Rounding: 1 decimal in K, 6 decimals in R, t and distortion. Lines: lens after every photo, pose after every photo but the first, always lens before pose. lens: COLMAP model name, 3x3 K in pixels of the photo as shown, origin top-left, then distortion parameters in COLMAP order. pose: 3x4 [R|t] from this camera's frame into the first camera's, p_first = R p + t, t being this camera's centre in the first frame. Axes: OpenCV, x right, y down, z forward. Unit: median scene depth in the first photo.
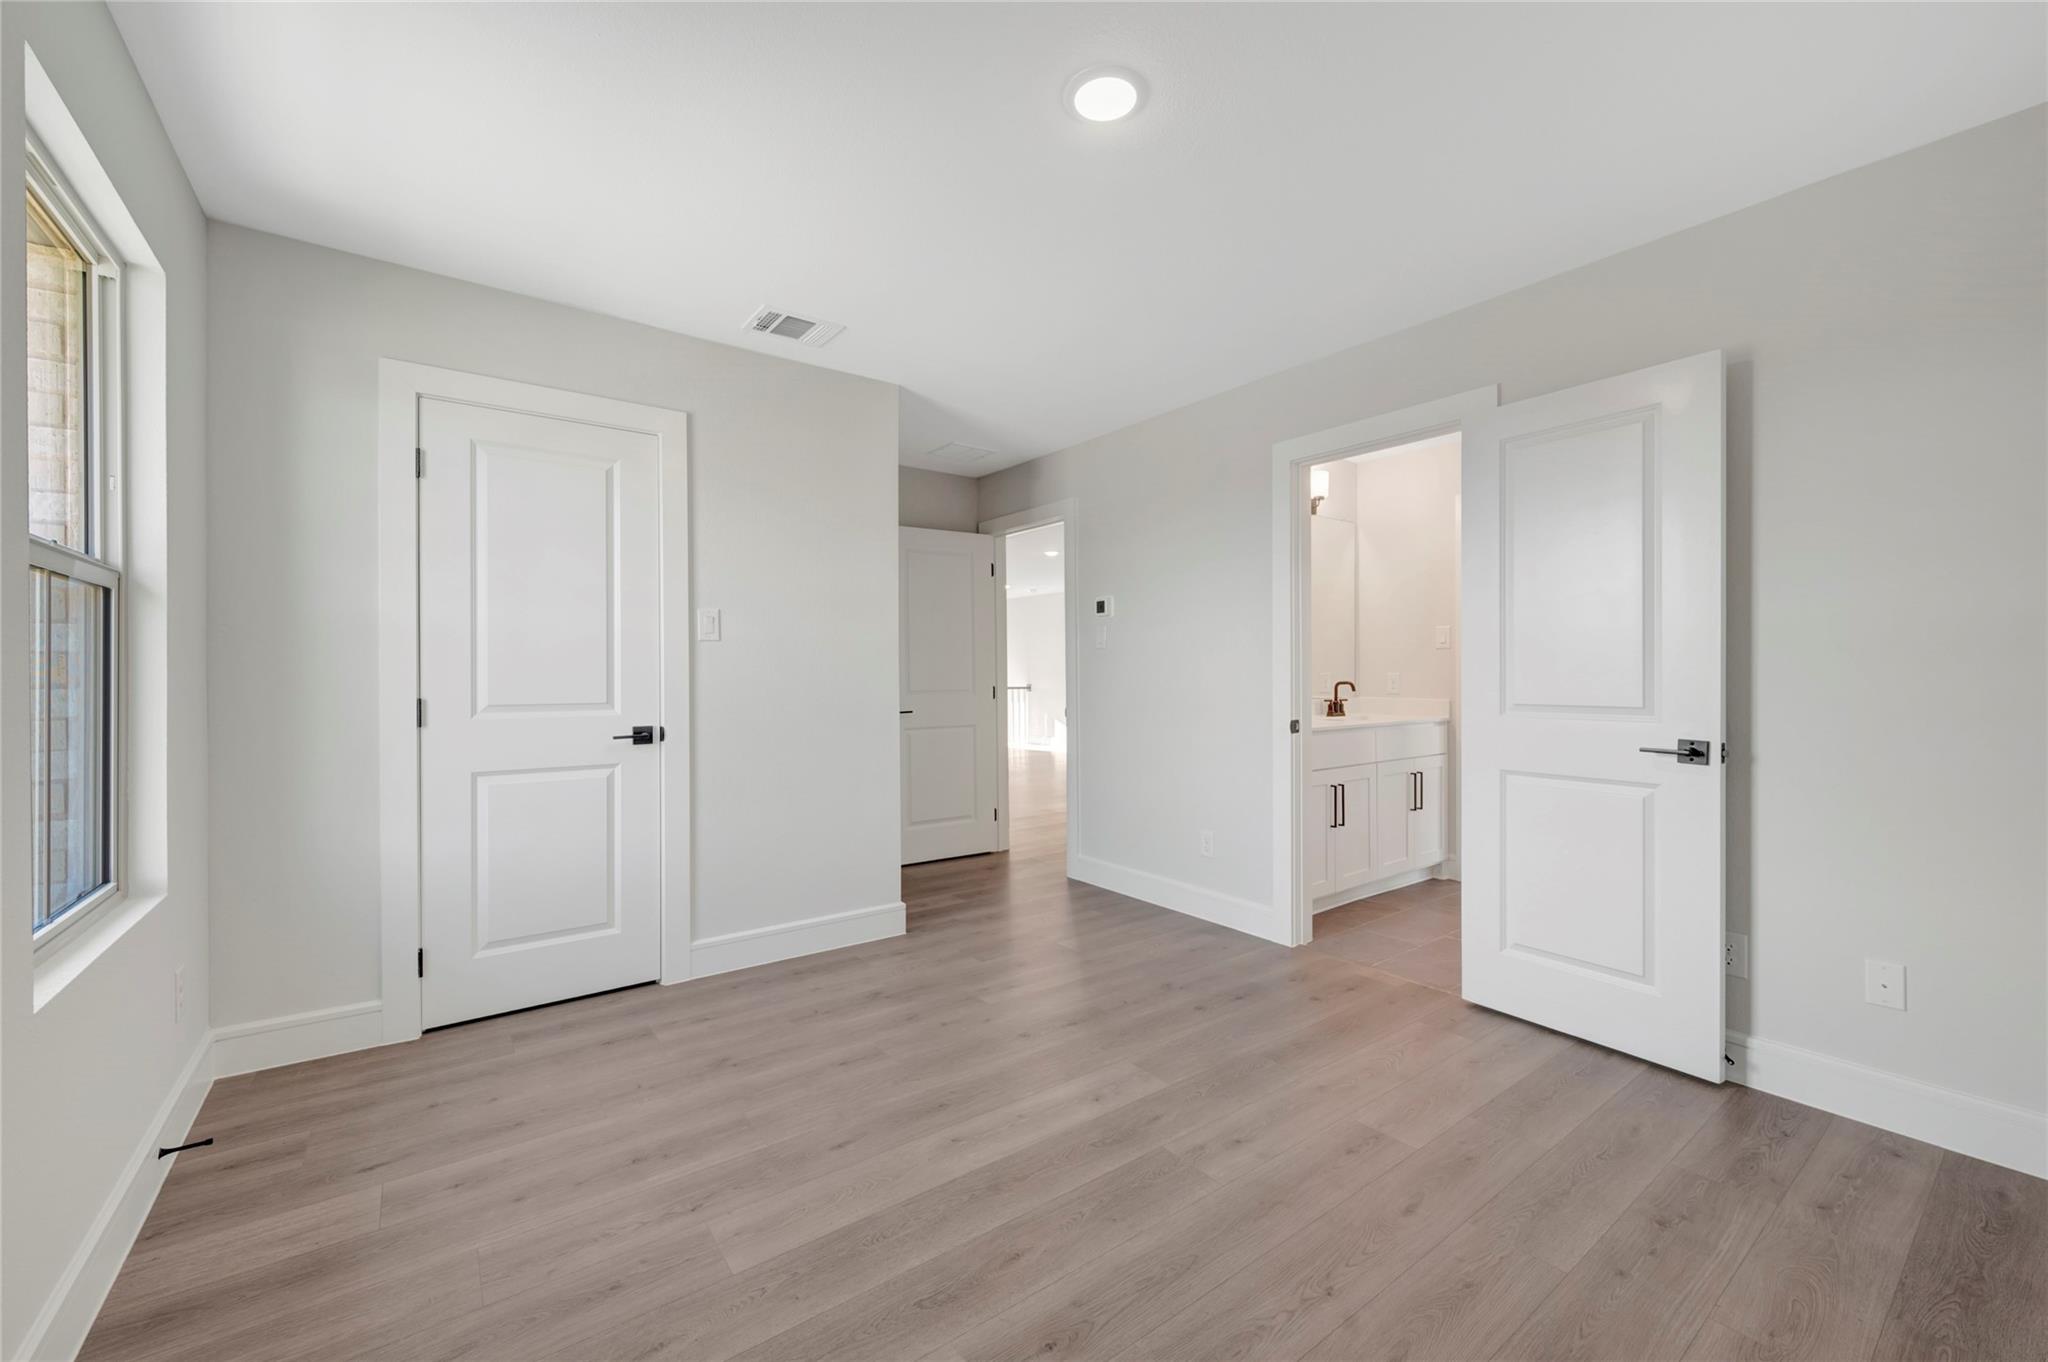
lens RADIAL K [[815.4, 0, 1015.6], [0, 815.4, 675.9], [0, 0, 1]] dist [0.000467, 0.000902]
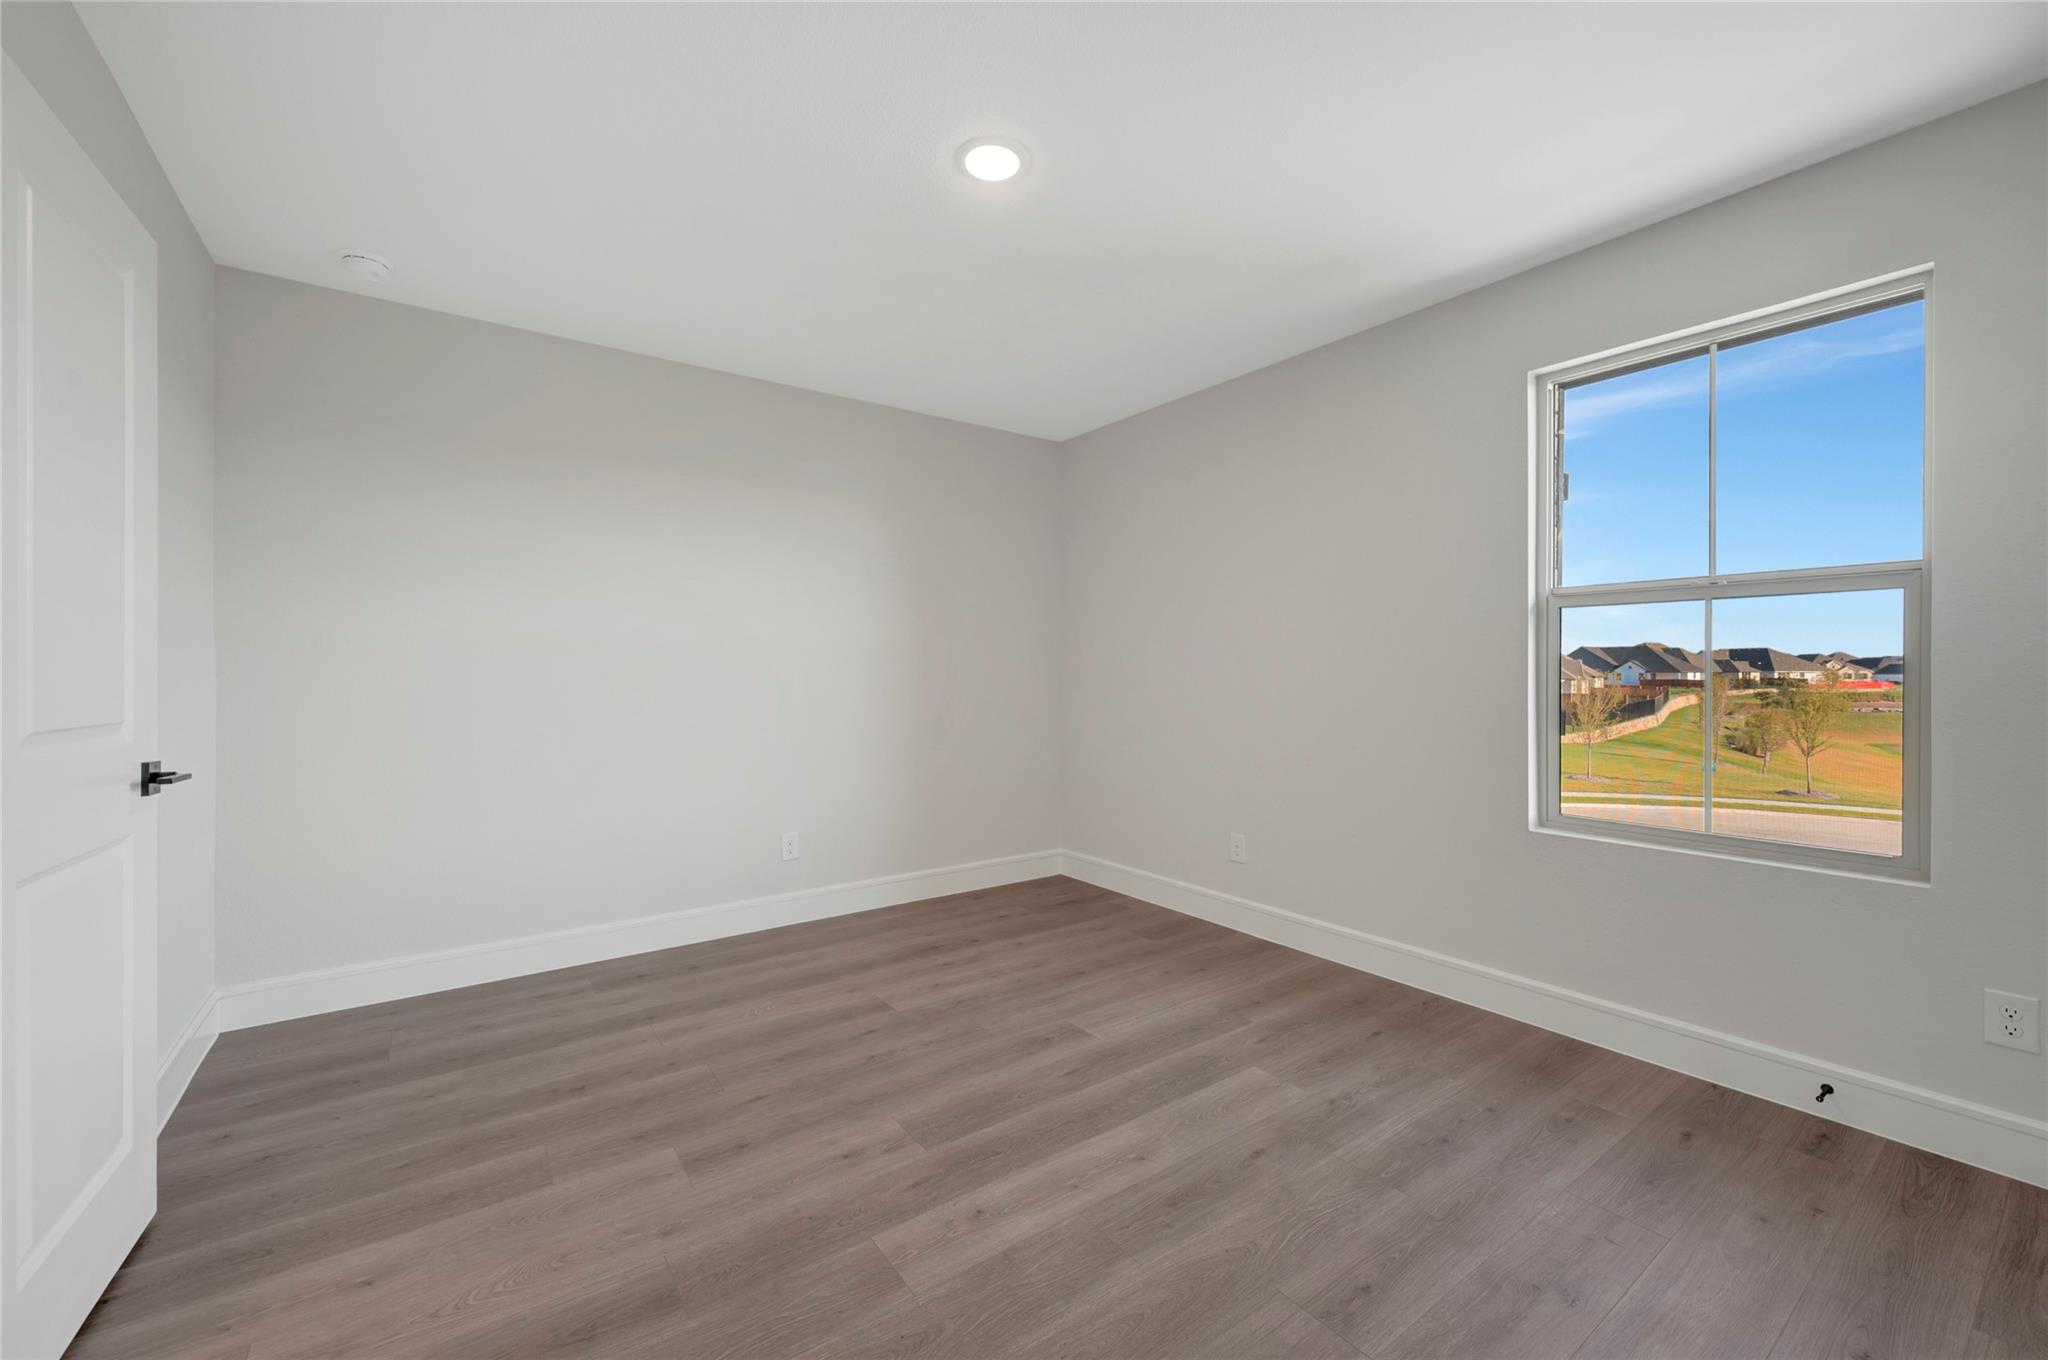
lens RADIAL K [[815.4, 0, 1028.8], [0, 815.4, 681.8], [0, 0, 1]] dist [0.000467, 0.000902]
pose [[-0.999992, 0.003935, 0.001138, 0.054750], [0.003944, 0.999963, 0.007683, 0.005294], [-0.001108, 0.007687, -0.999970, 1.980950]]
